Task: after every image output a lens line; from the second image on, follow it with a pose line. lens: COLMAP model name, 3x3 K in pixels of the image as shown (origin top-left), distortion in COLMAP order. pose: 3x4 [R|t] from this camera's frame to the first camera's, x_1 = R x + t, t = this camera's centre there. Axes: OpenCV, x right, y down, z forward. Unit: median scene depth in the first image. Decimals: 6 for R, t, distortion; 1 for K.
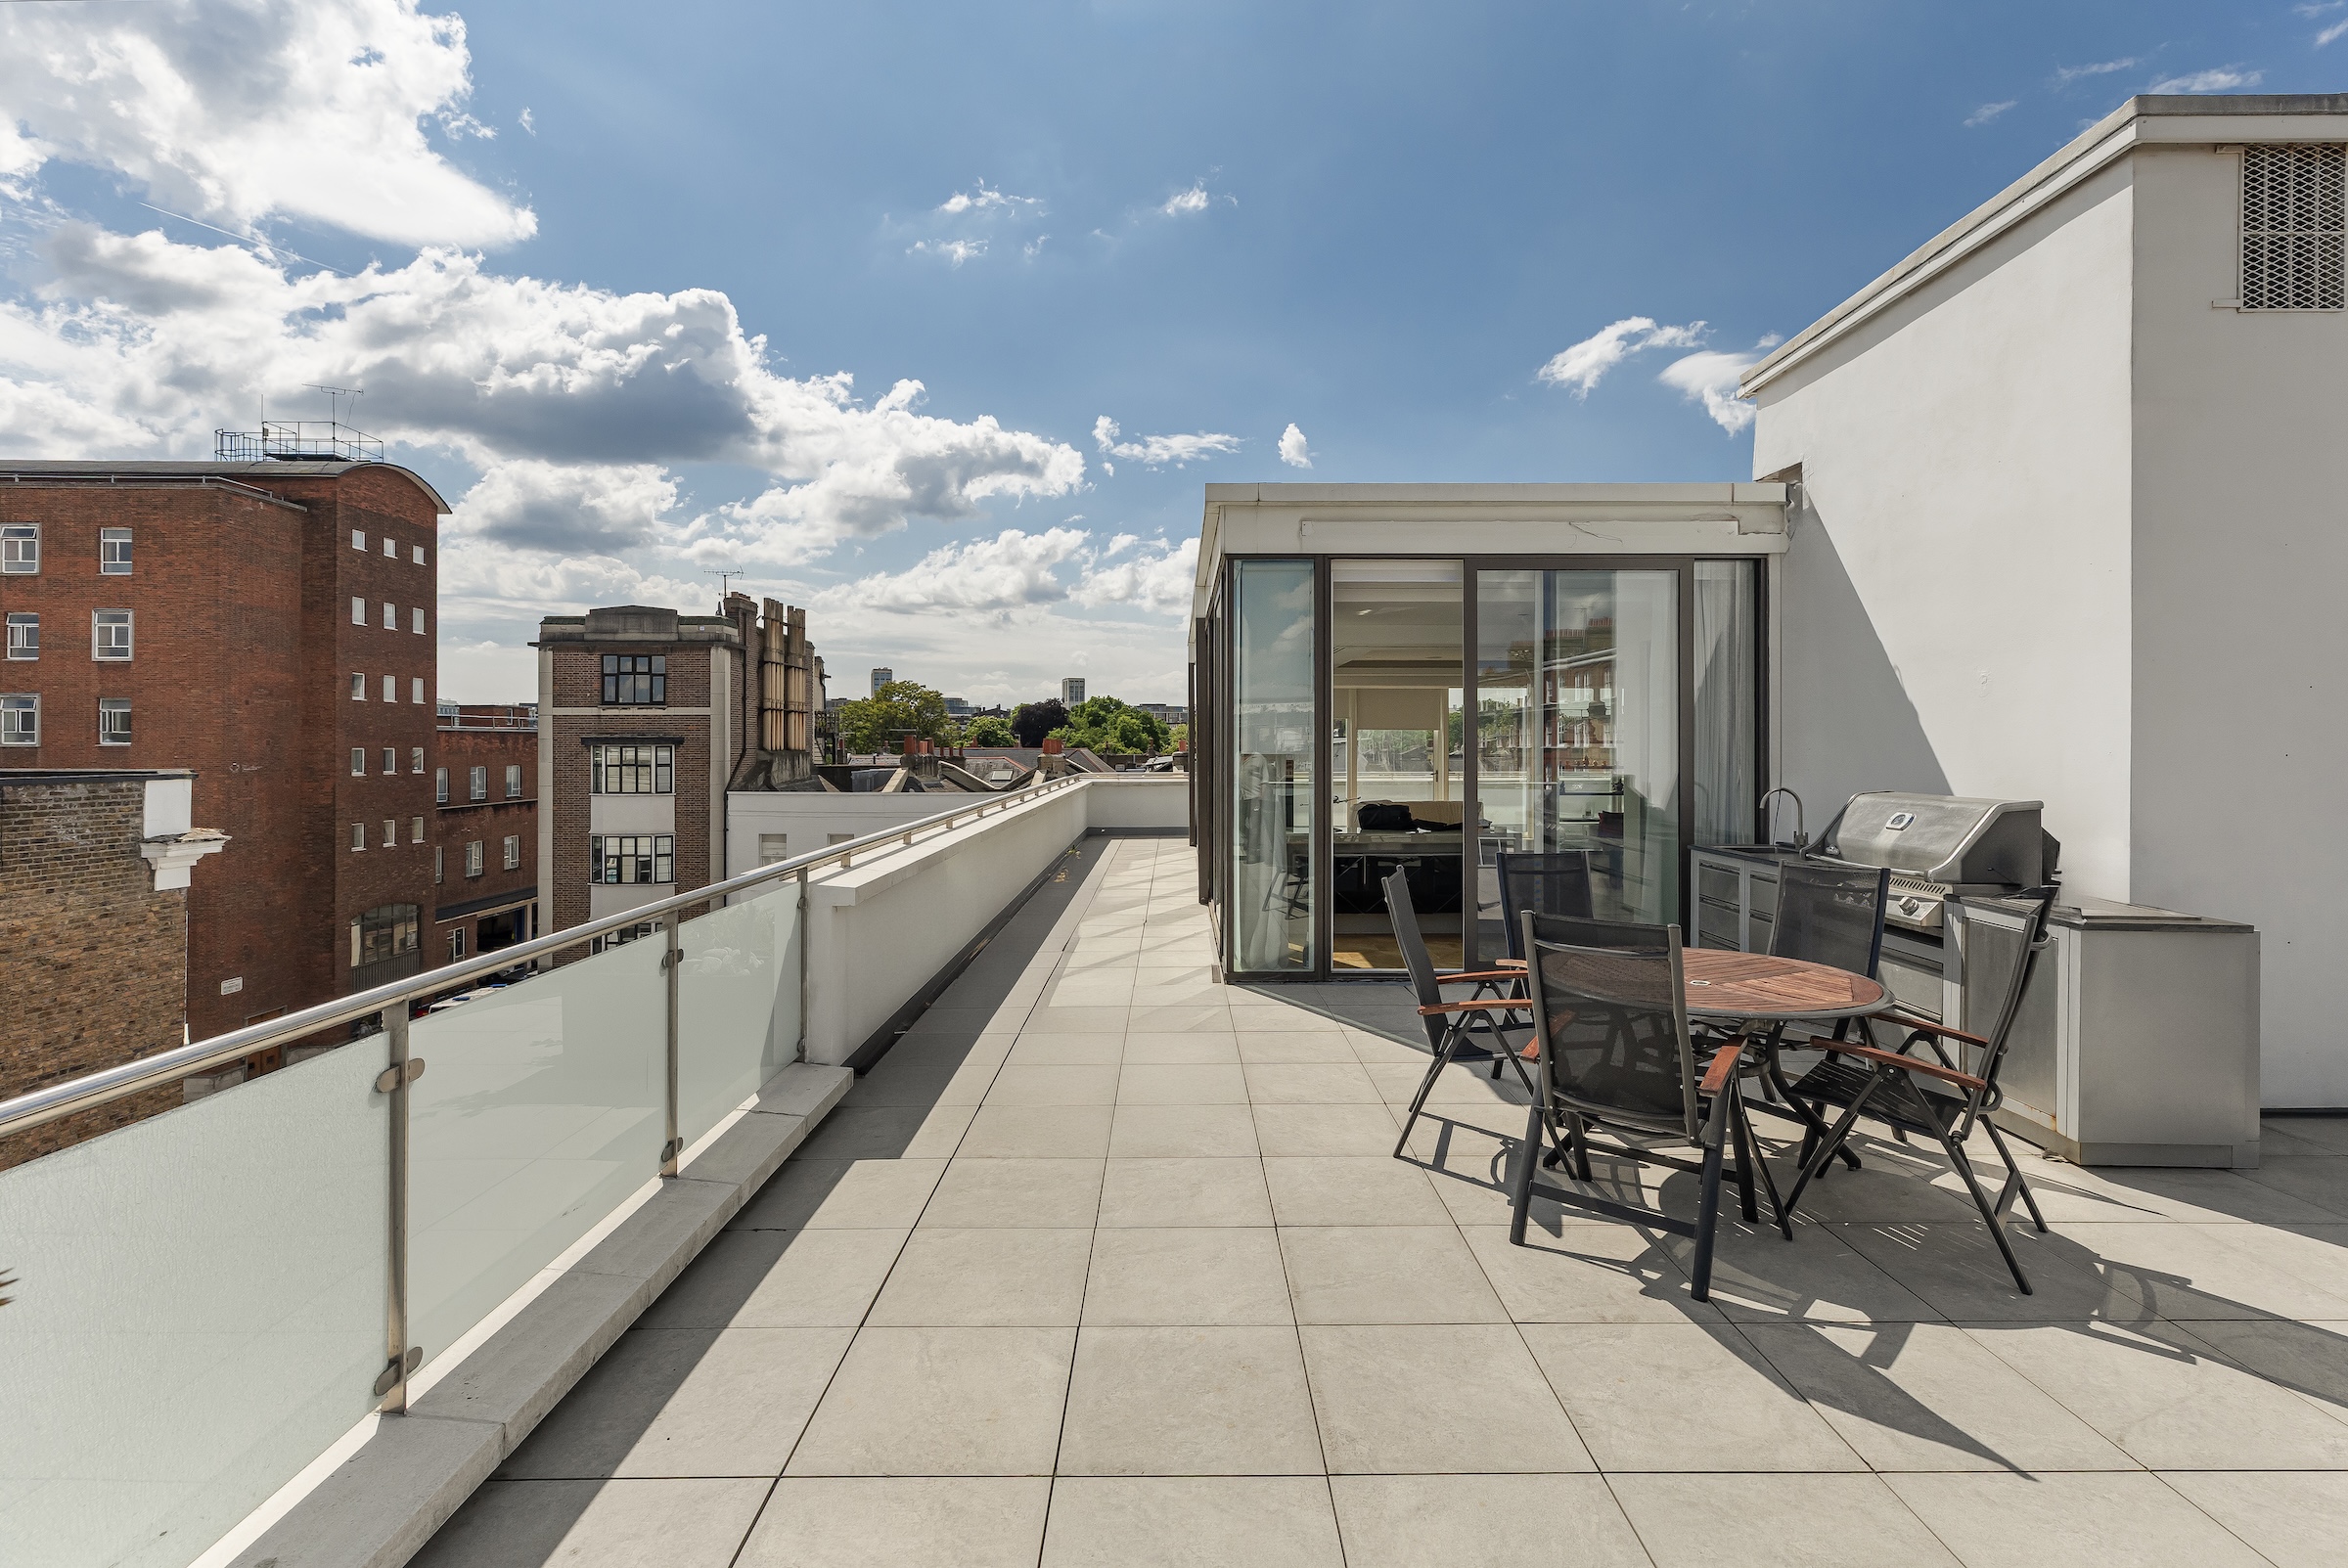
lens RADIAL K [[1126.9, 0, 1173.0], [0, 1126.9, 740.0], [0, 0, 1]] dist [0.020374, -0.000225]
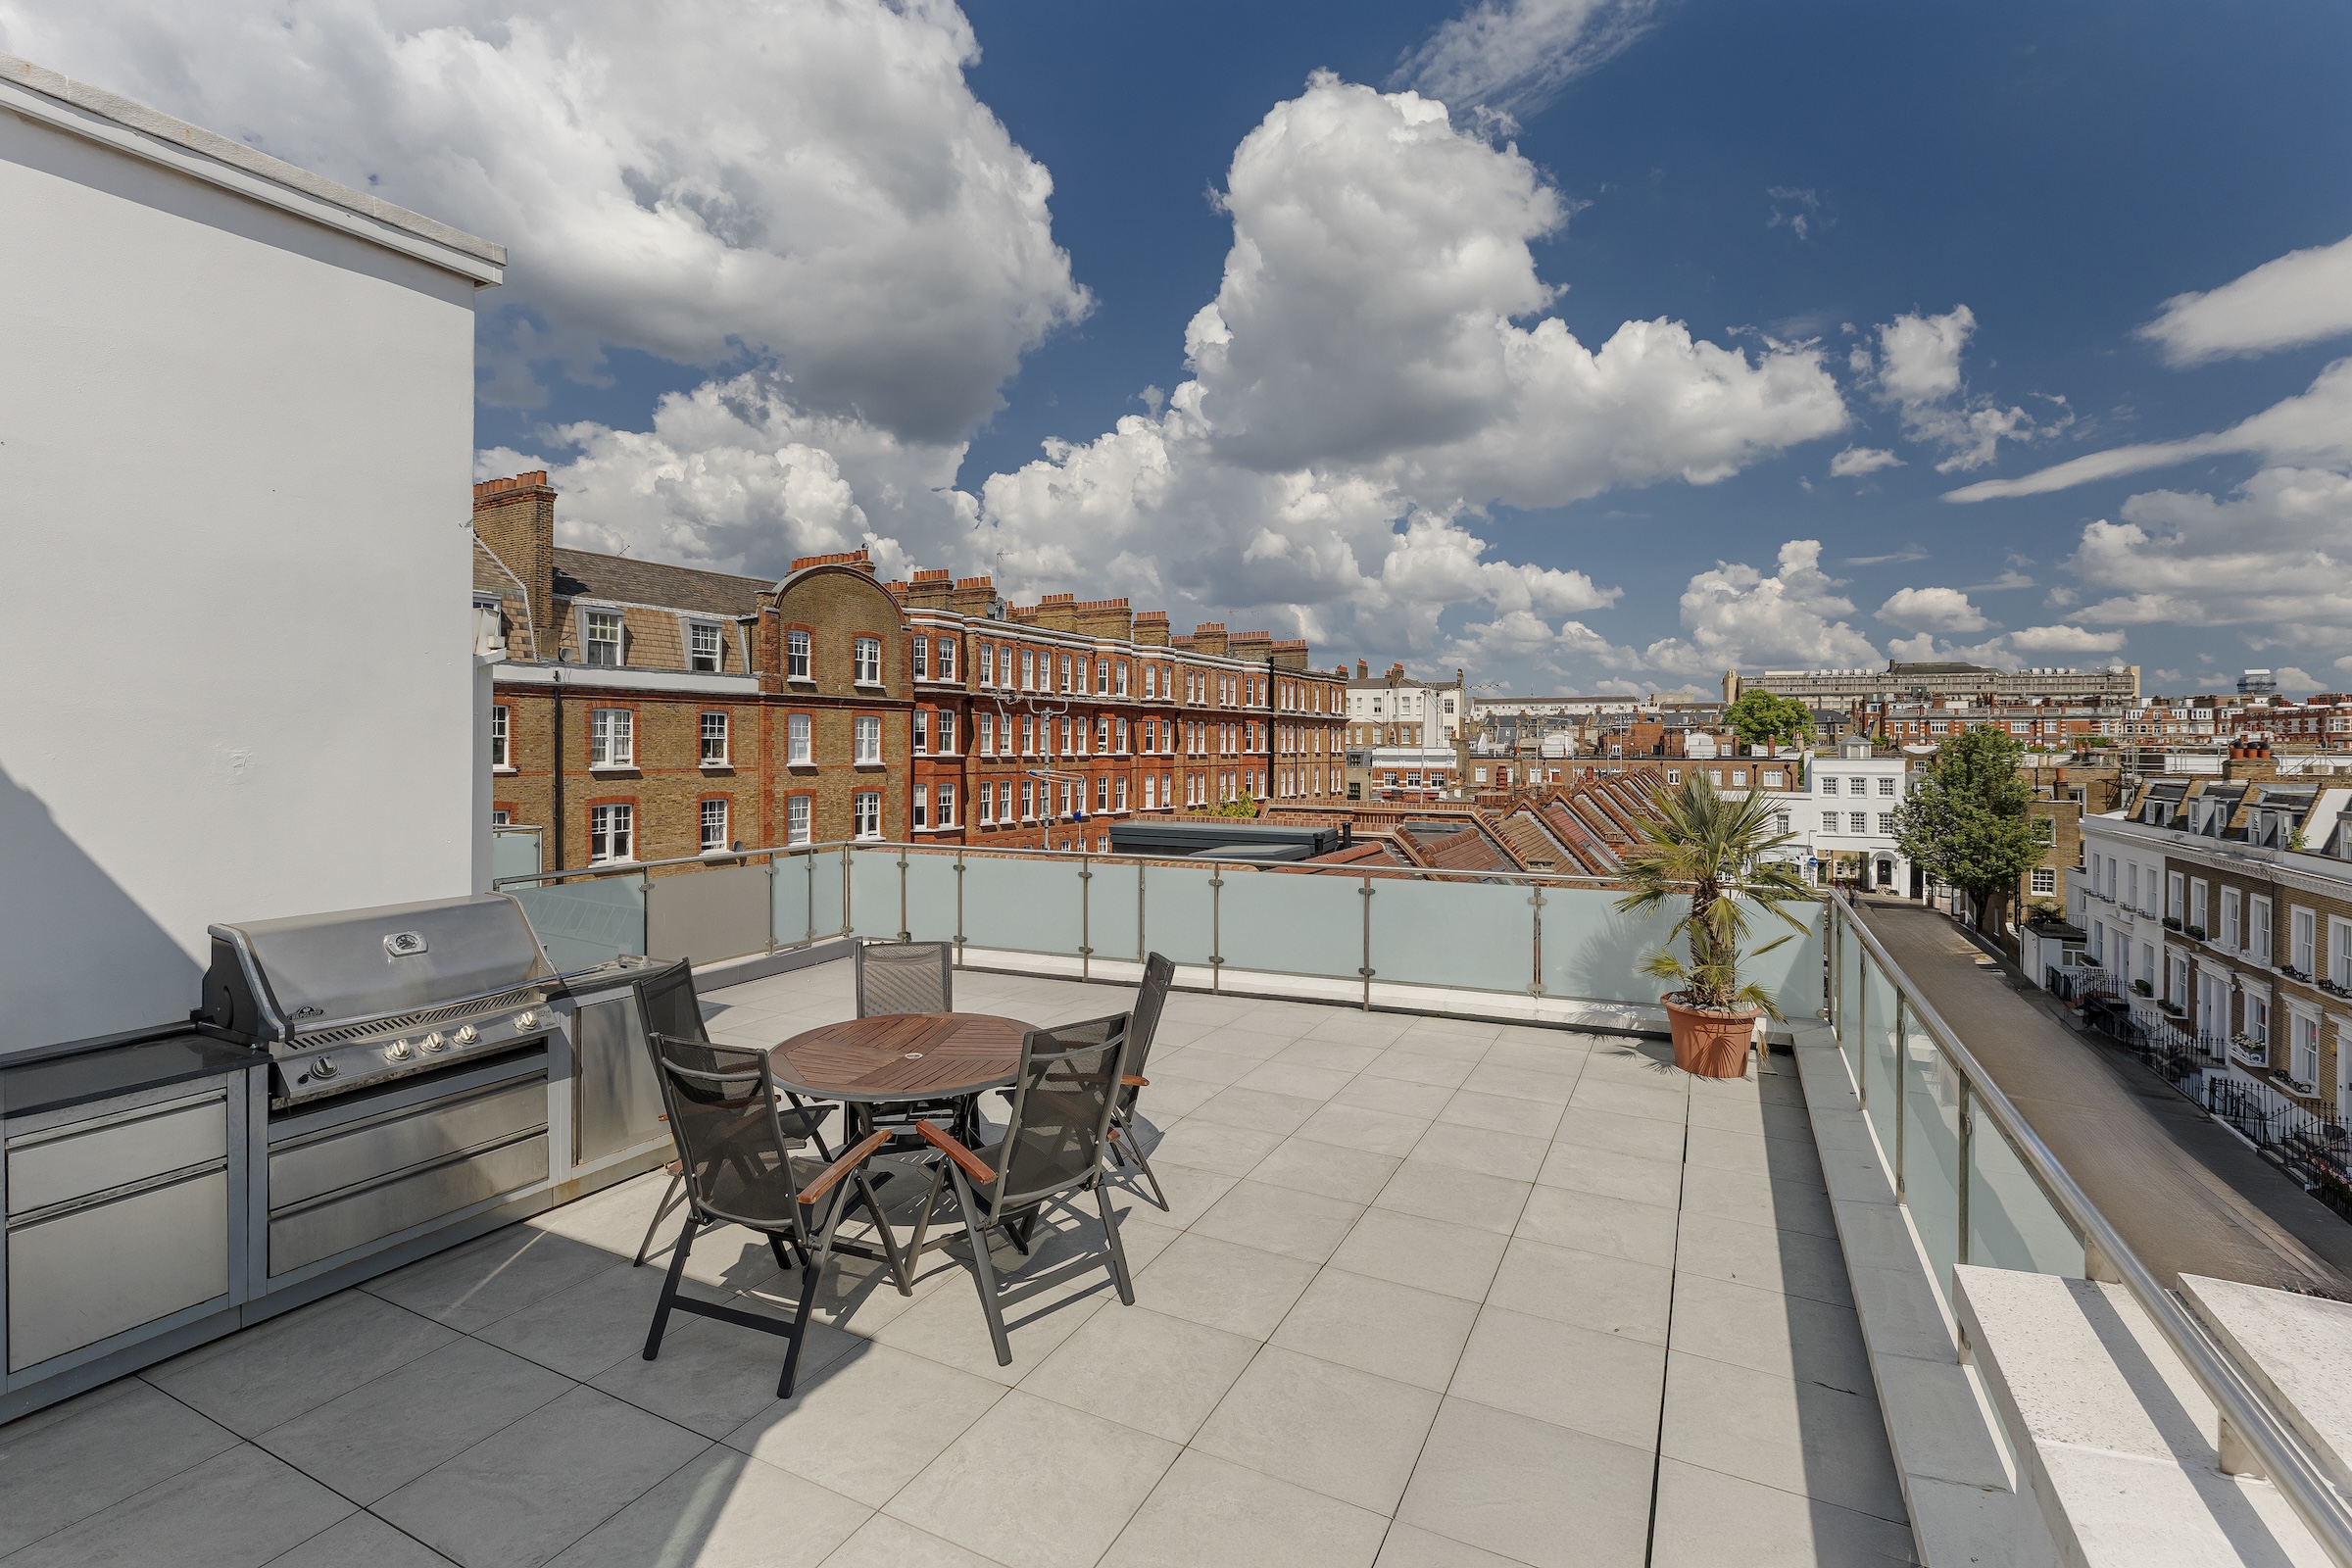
lens RADIAL K [[1129.0, 0, 1175.0], [0, 1129.0, 739.9], [0, 0, 1]] dist [0.020374, -0.000225]
pose [[-0.900136, -0.002358, 0.435604, -0.278392], [-0.006698, 0.999942, -0.008428, -0.096891], [-0.435558, -0.010504, -0.900099, 2.123195]]
